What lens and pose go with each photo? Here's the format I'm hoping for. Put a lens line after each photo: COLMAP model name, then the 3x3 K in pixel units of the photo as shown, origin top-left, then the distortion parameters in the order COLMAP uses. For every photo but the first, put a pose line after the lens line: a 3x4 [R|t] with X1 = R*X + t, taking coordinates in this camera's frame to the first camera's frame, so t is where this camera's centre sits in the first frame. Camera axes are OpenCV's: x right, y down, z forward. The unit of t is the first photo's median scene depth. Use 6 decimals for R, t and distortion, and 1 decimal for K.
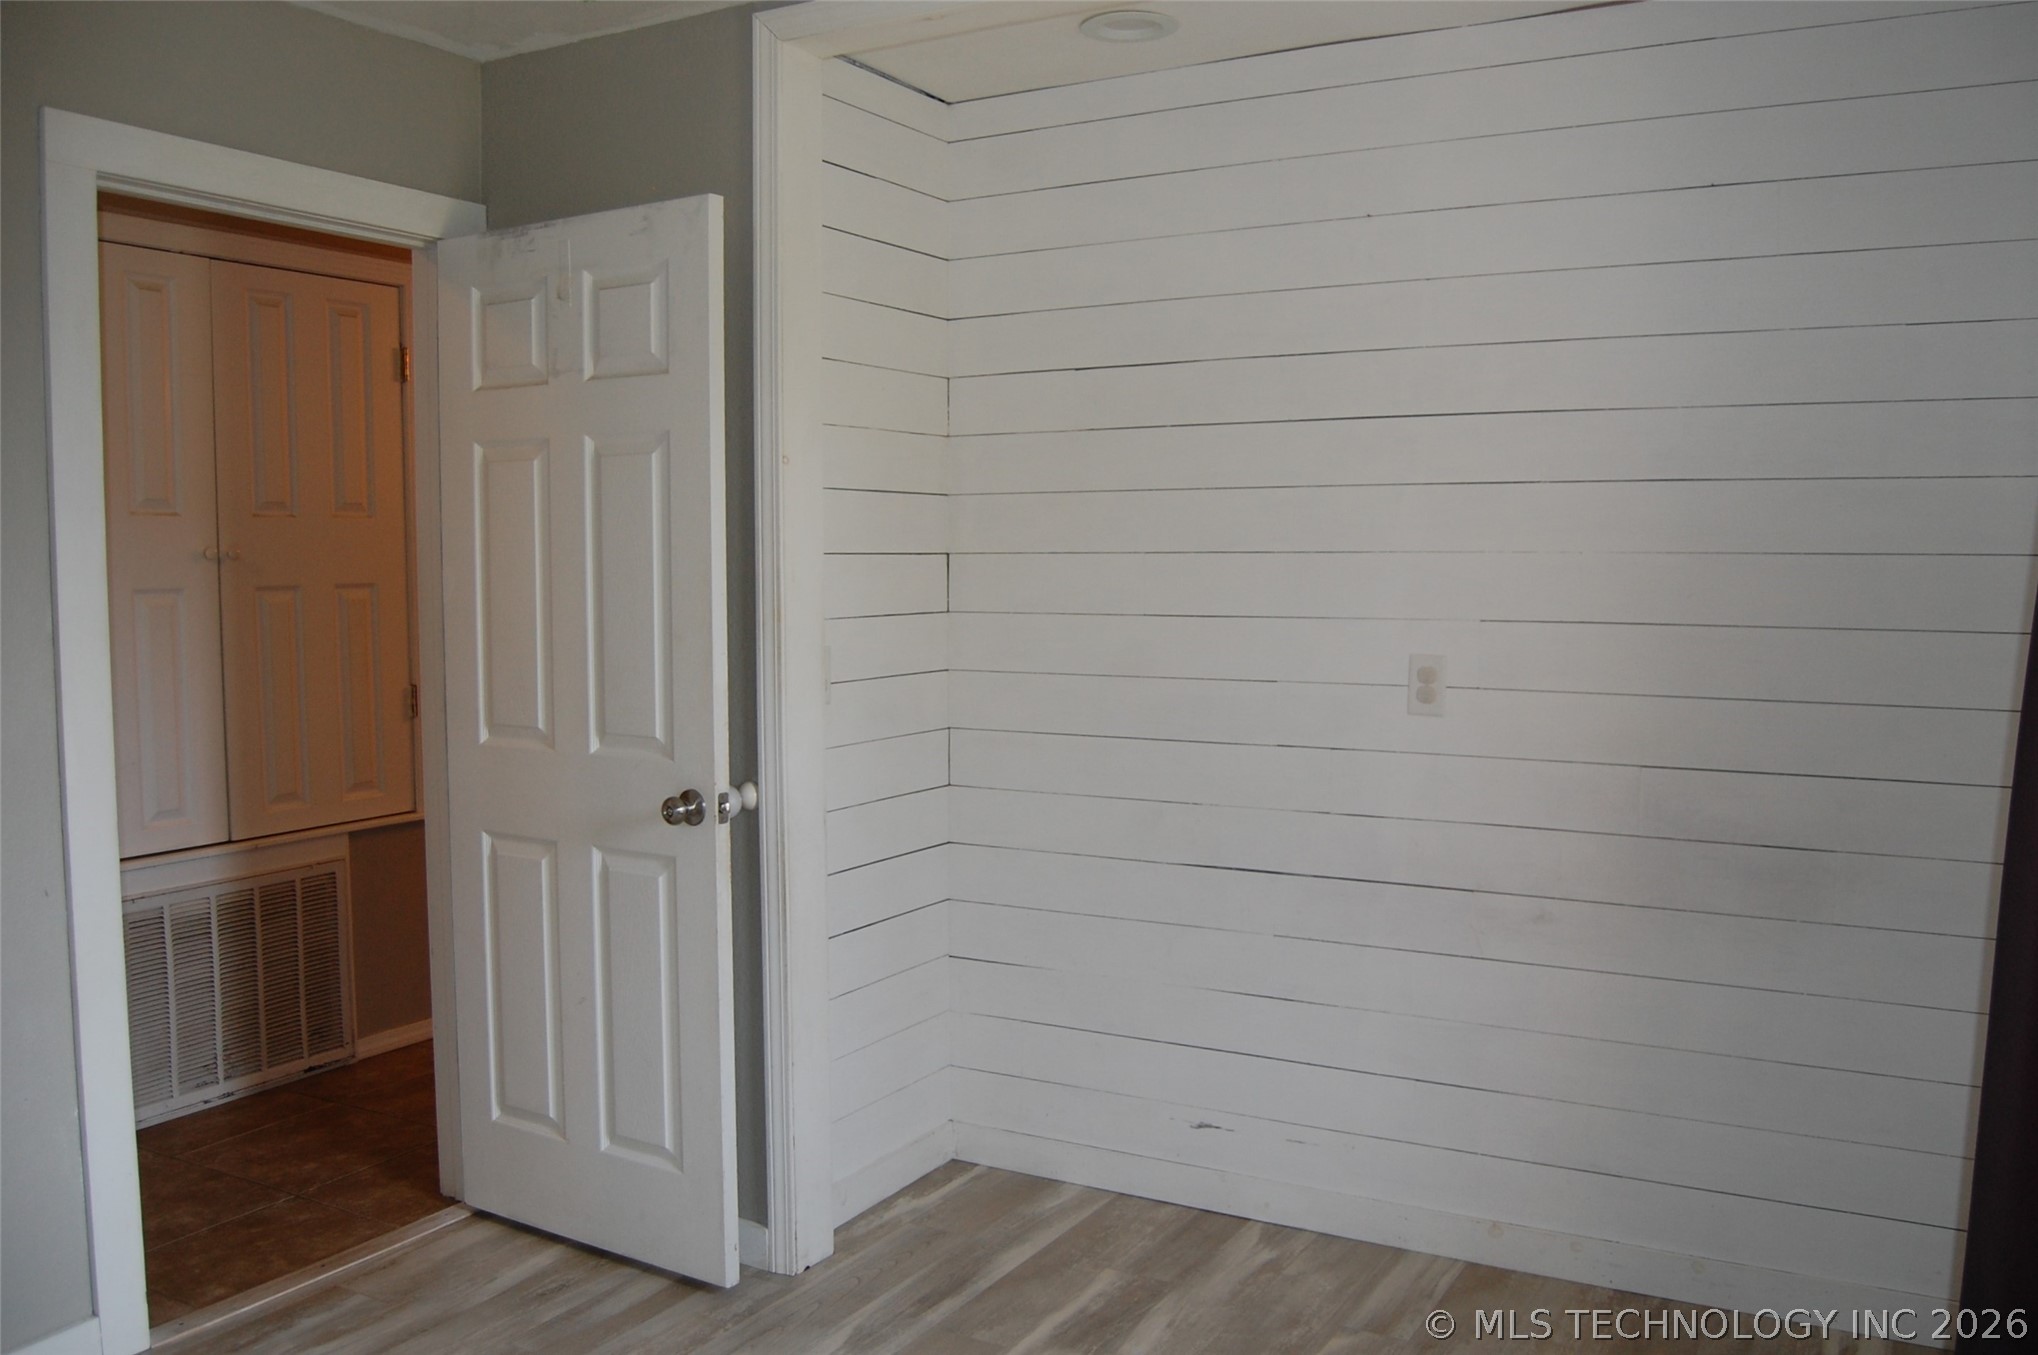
lens RADIAL K [[1646.7, 0, 1010.1], [0, 1646.7, 677.4], [0, 0, 1]] dist [-0.098003, 0.035589]
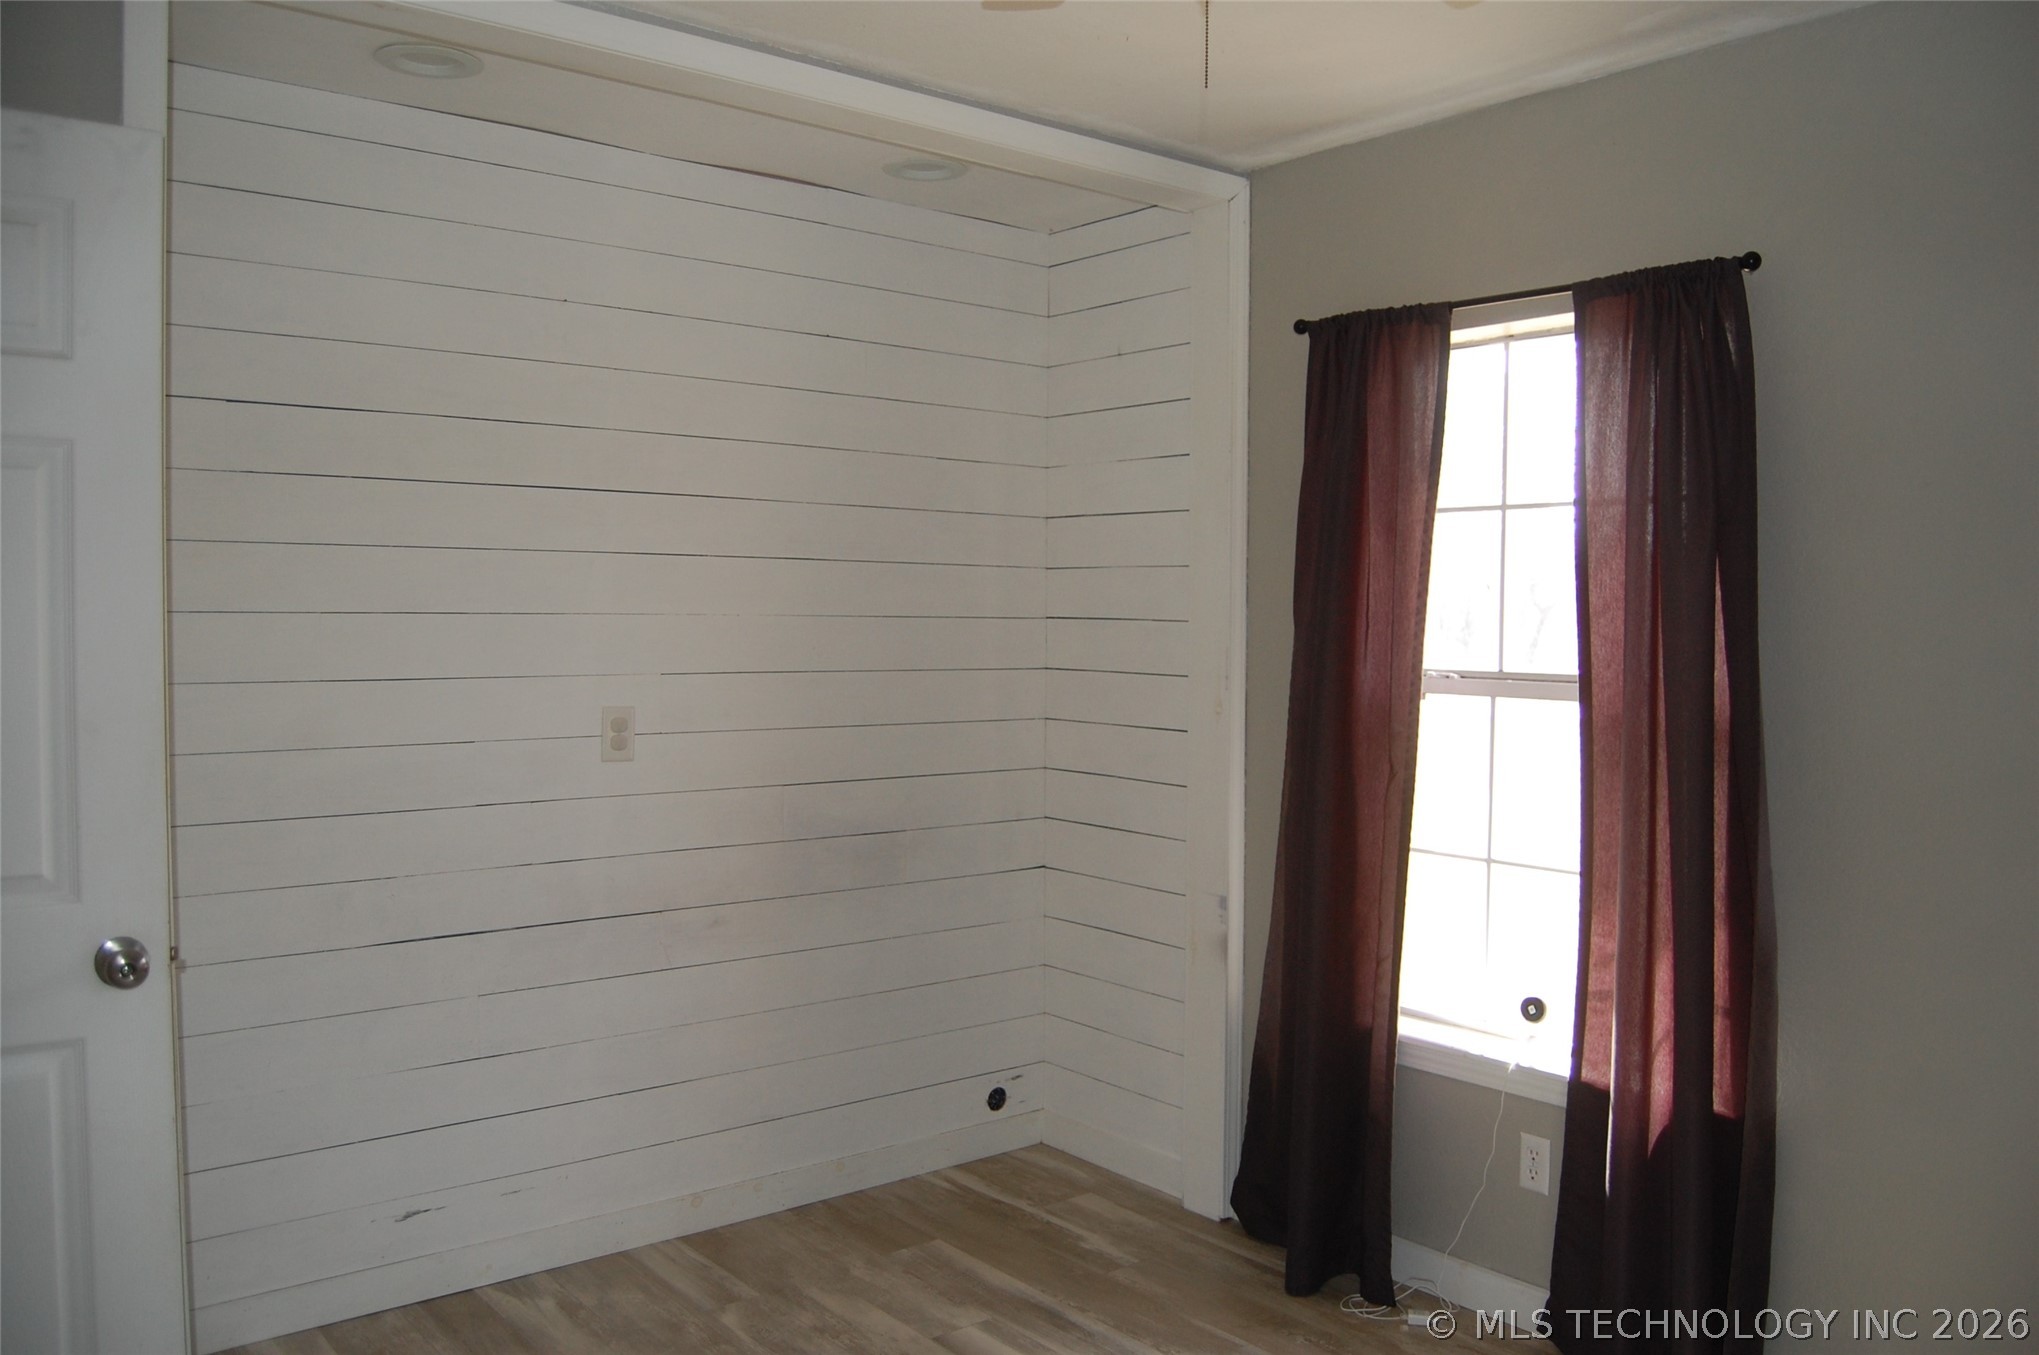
lens RADIAL K [[1647.6, 0, 1005.0], [0, 1647.6, 675.9], [0, 0, 1]] dist [-0.098003, 0.035589]
pose [[0.344434, -0.029617, 0.938343, -0.695756], [0.057834, 0.998273, 0.010280, -0.030800], [-0.937028, 0.050727, 0.345552, 0.369966]]
